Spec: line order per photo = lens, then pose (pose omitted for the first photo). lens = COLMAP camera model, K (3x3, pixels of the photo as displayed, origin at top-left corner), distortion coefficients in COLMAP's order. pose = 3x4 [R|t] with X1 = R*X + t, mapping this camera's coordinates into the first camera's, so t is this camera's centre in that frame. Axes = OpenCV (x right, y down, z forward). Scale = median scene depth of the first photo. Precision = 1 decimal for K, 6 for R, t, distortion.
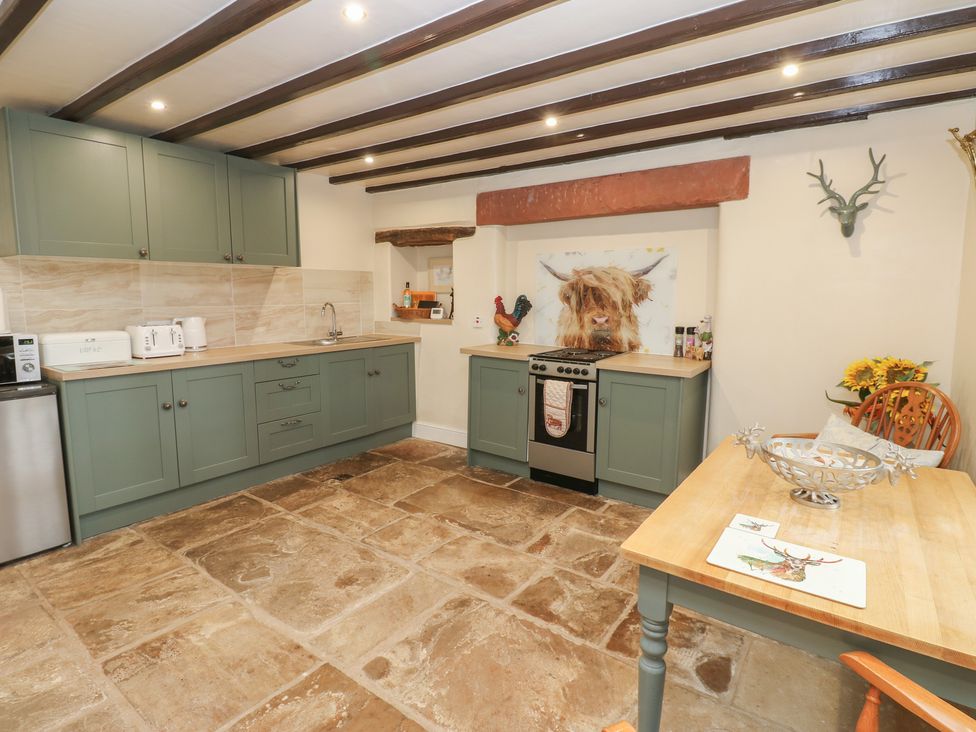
lens RADIAL K [[507.8, 0, 491.5], [0, 507.8, 352.3], [0, 0, 1]] dist [0.004433, -0.015746]
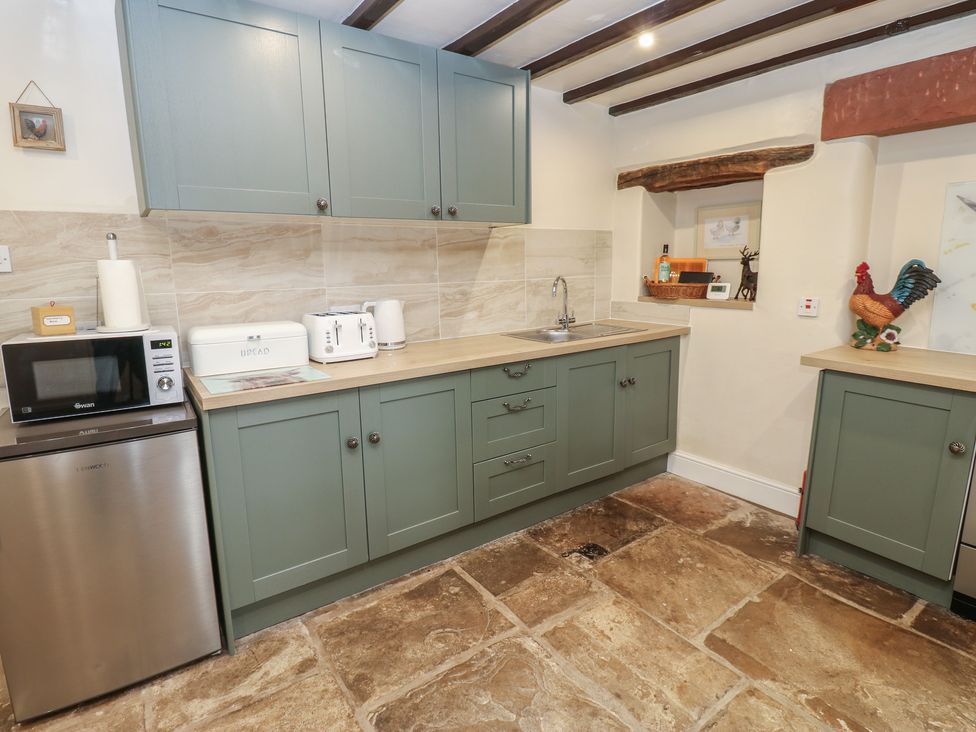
lens RADIAL K [[507.8, 0, 491.5], [0, 507.8, 352.3], [0, 0, 1]] dist [0.004433, -0.015746]
pose [[0.947533, 0.038125, -0.317375, -0.234844], [-0.019606, 0.997924, 0.061343, -0.044824], [0.319055, -0.051902, 0.946314, 0.390832]]
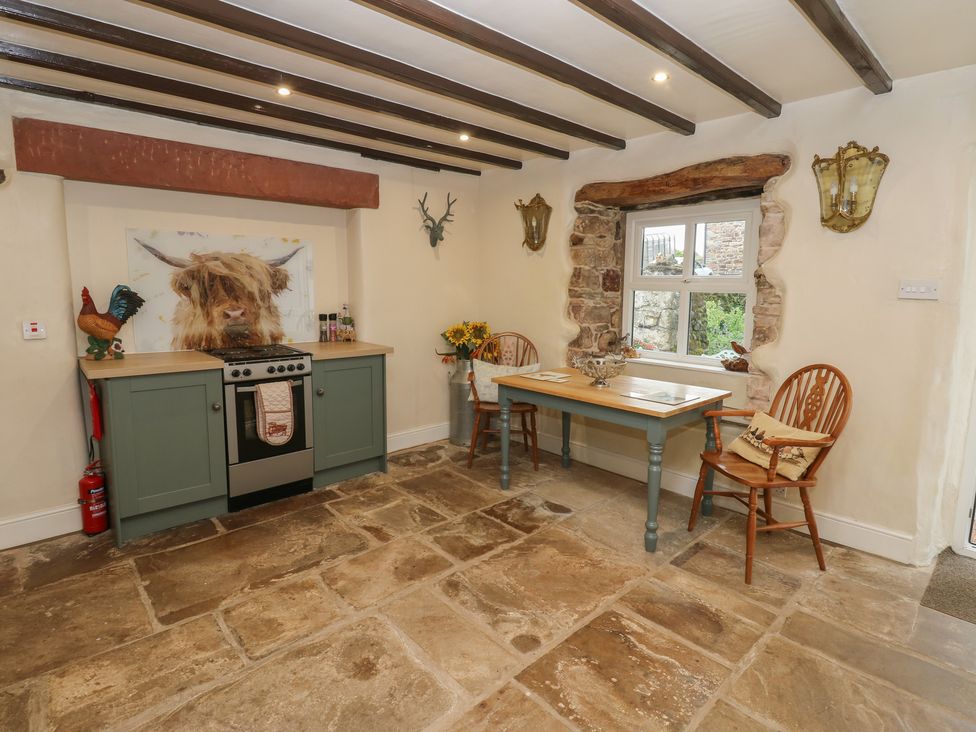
lens RADIAL K [[507.8, 0, 491.5], [0, 507.8, 352.3], [0, 0, 1]] dist [0.004433, -0.015746]
pose [[0.202832, -0.131907, 0.970288, -0.628864], [0.107172, 0.987923, 0.111901, -0.052995], [-0.973331, 0.081291, 0.214519, 0.422628]]
